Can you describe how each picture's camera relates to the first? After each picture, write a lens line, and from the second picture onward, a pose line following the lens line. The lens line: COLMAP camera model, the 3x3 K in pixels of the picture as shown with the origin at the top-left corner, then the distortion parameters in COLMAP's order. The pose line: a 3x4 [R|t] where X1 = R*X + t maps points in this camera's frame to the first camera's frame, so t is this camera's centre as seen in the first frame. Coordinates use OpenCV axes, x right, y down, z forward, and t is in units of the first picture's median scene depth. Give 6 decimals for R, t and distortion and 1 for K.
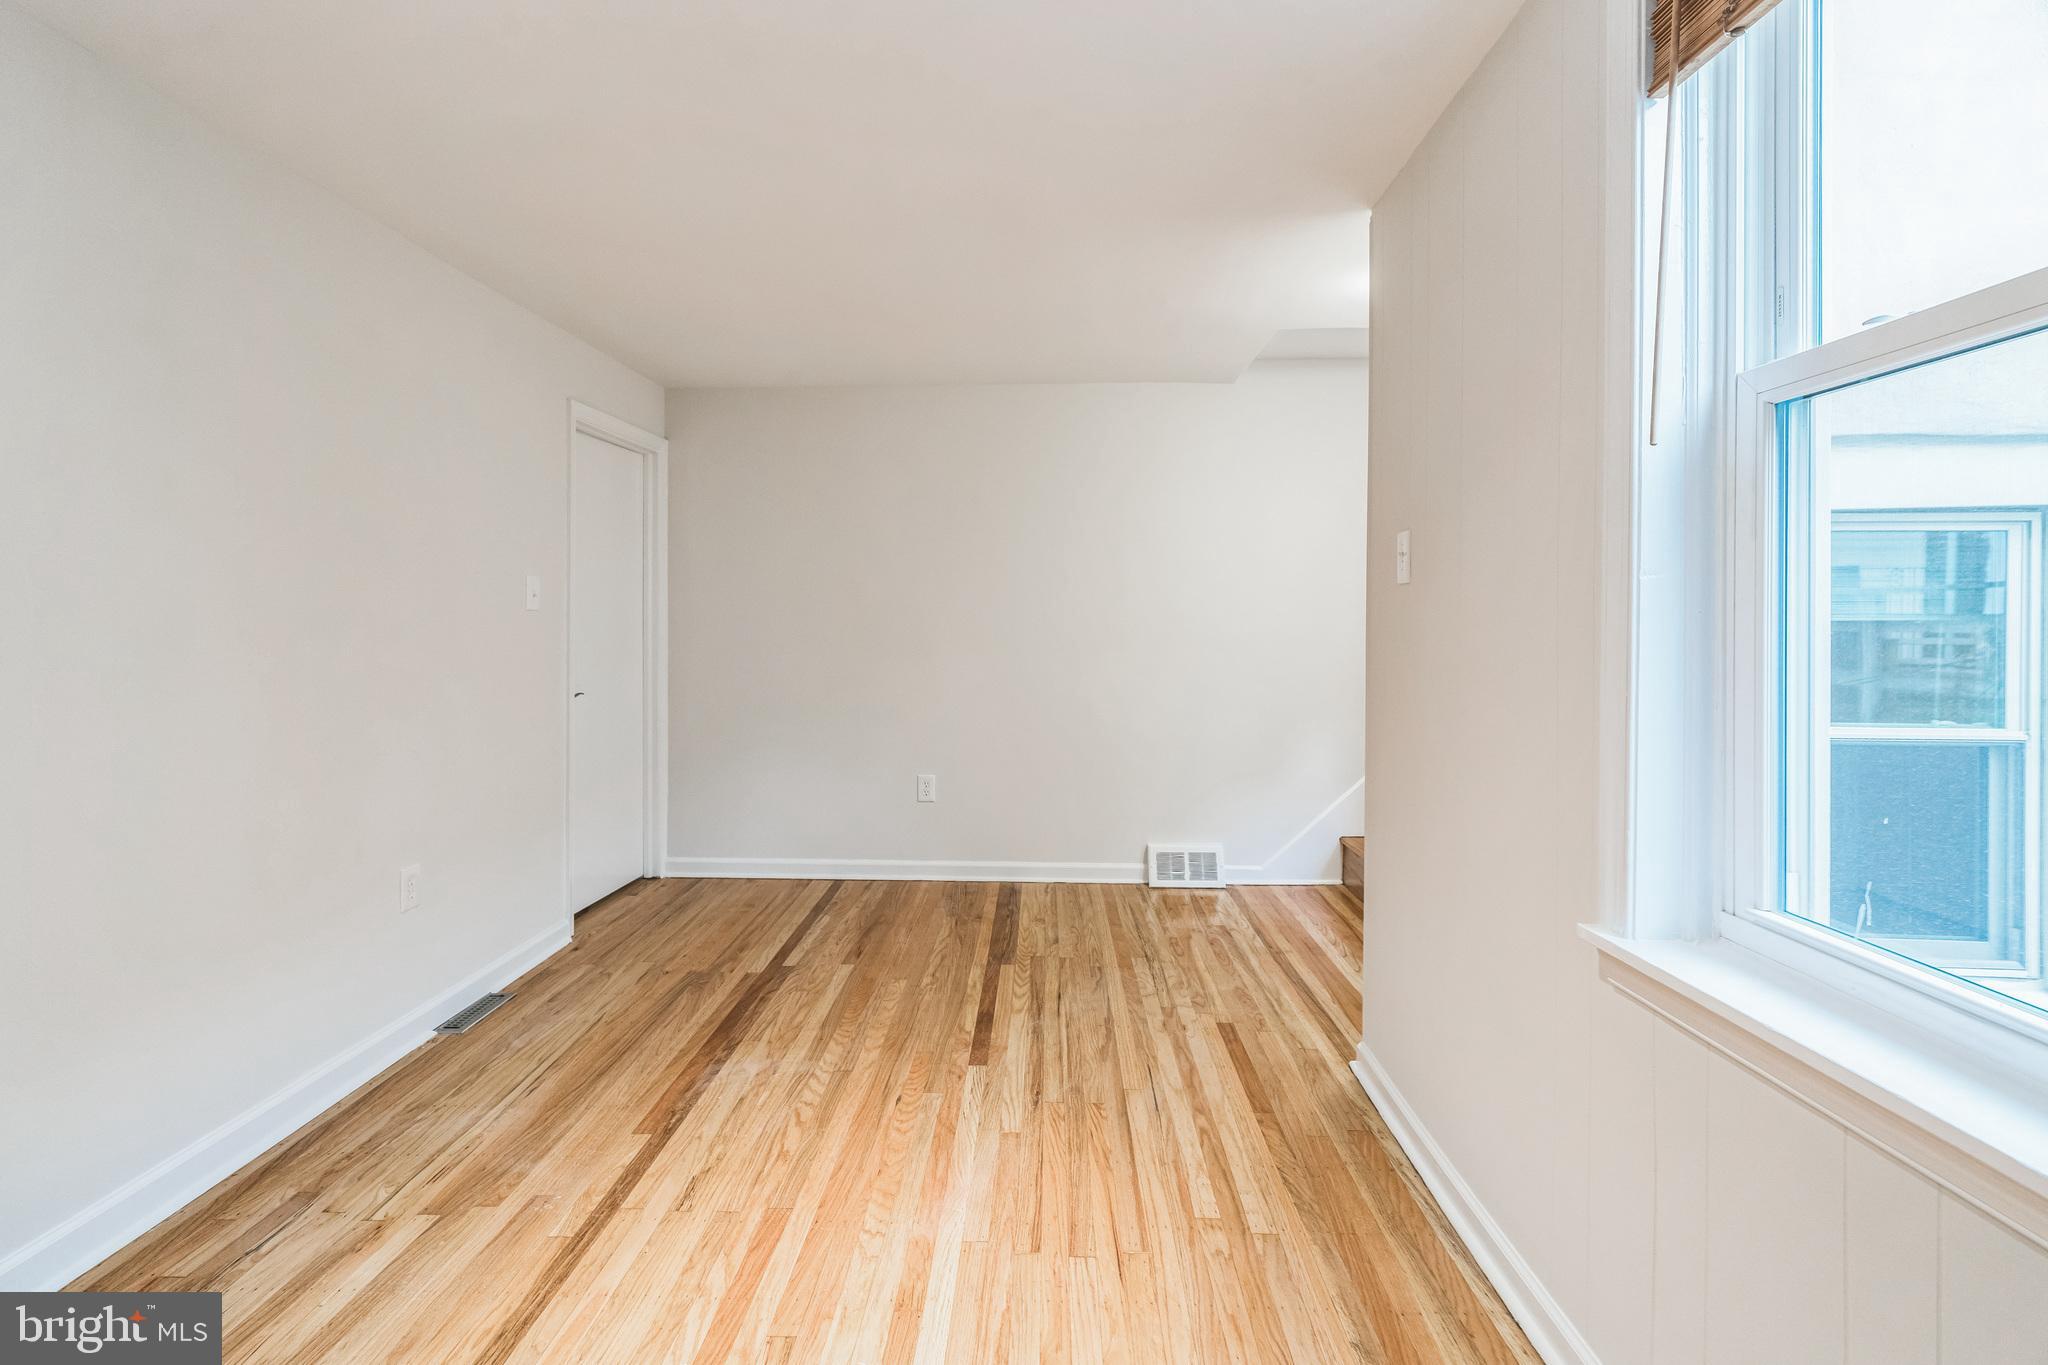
lens RADIAL K [[948.7, 0, 1035.3], [0, 948.7, 651.7], [0, 0, 1]] dist [-0.034417, 0.014051]
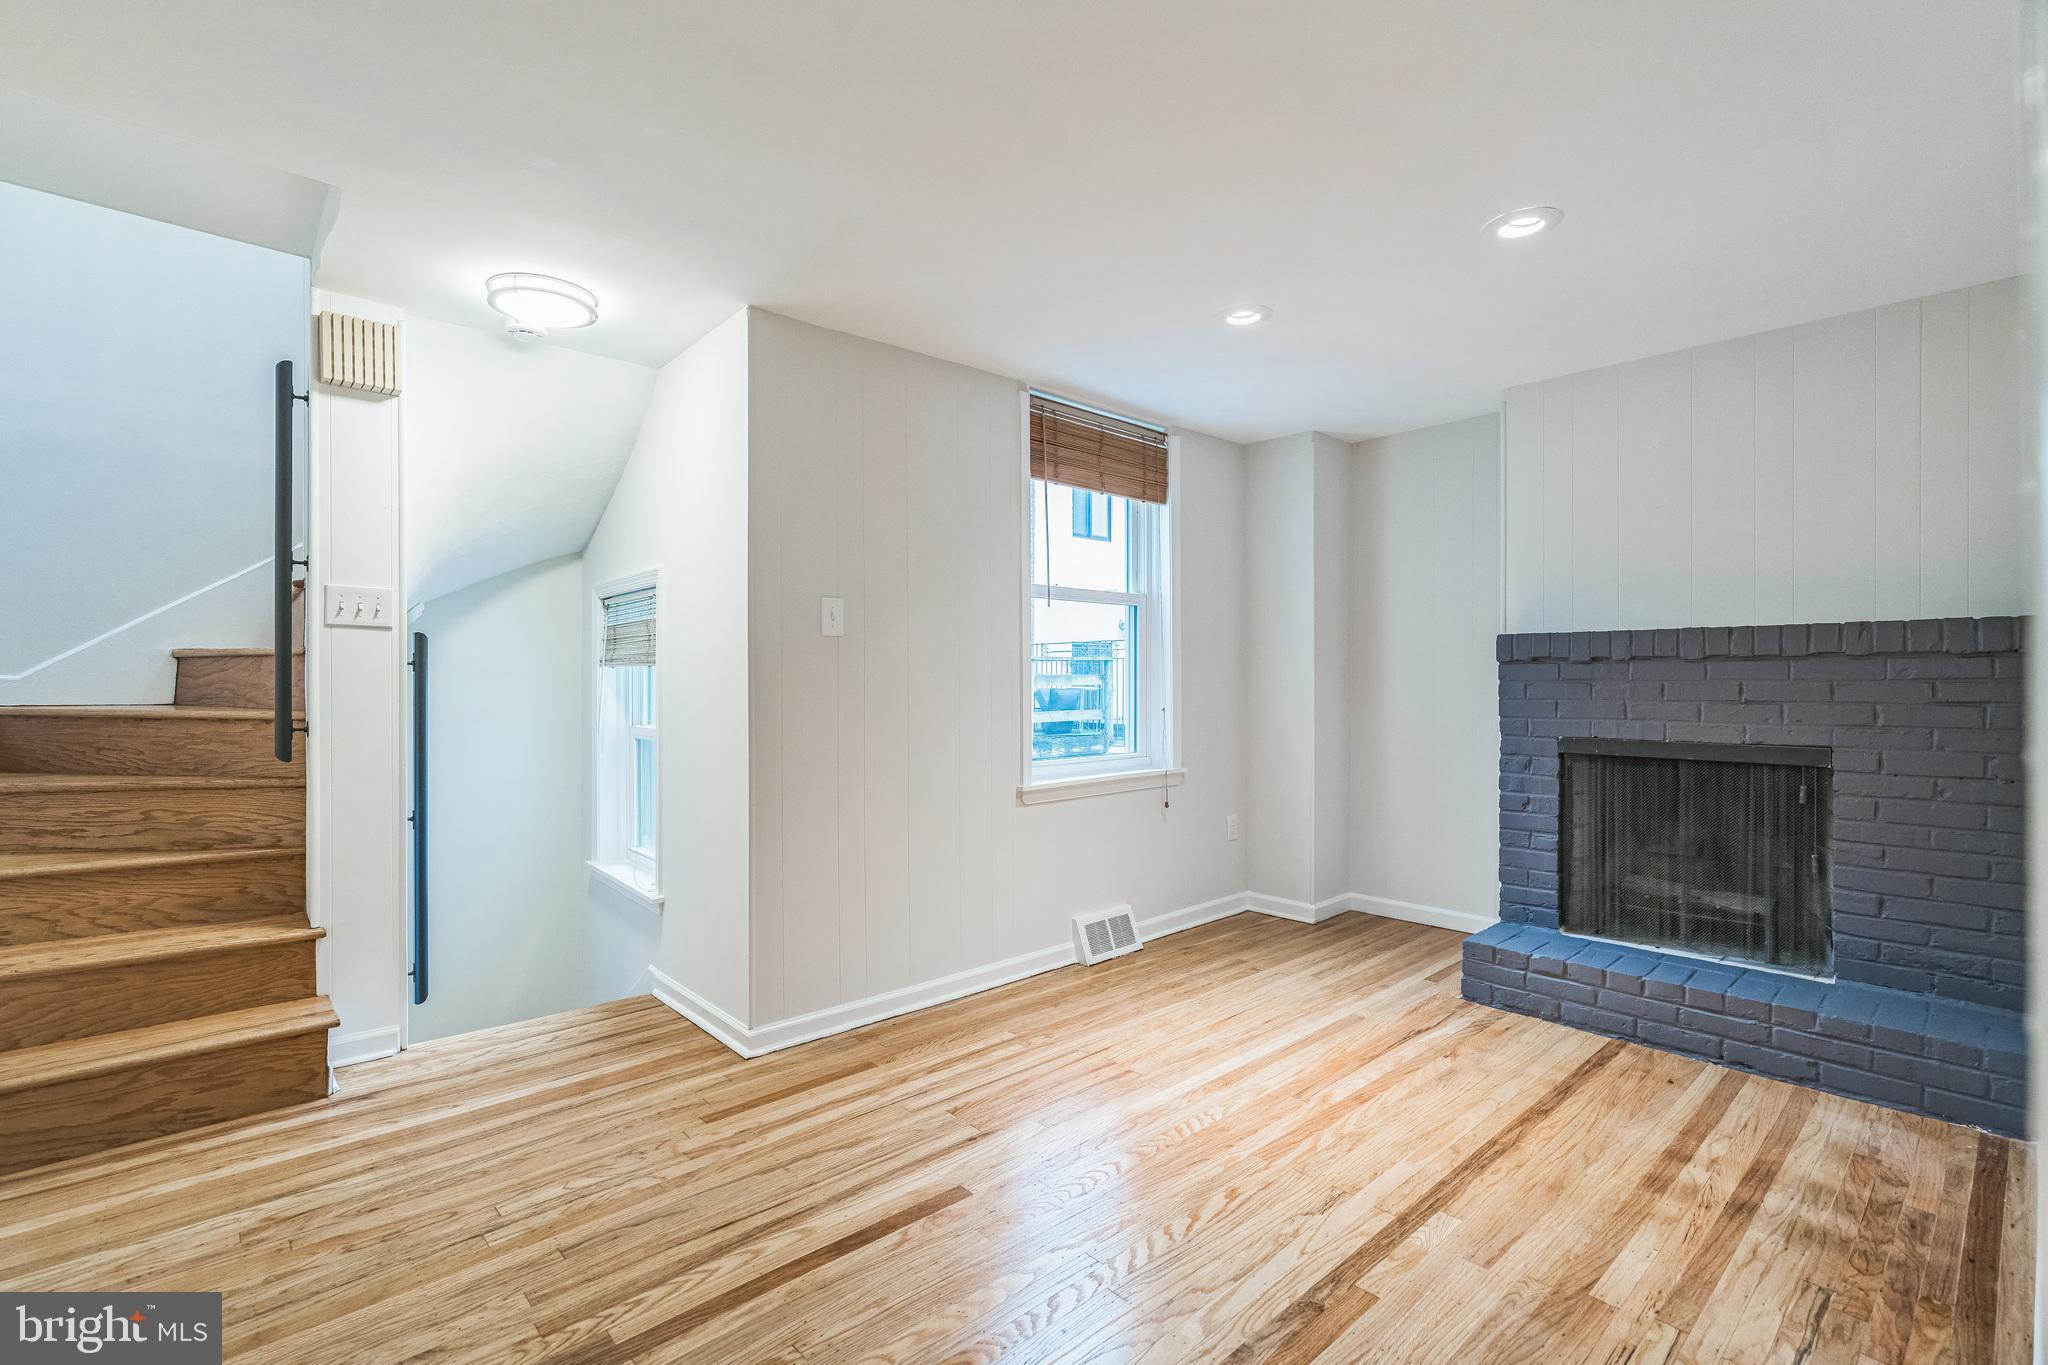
lens RADIAL K [[948.7, 0, 1035.3], [0, 948.7, 651.7], [0, 0, 1]] dist [-0.034417, 0.014051]
pose [[-0.705422, 0.018003, 0.708559, -0.798646], [0.019309, 0.999794, -0.006179, -0.027424], [-0.708525, 0.009323, -0.705624, 1.766918]]
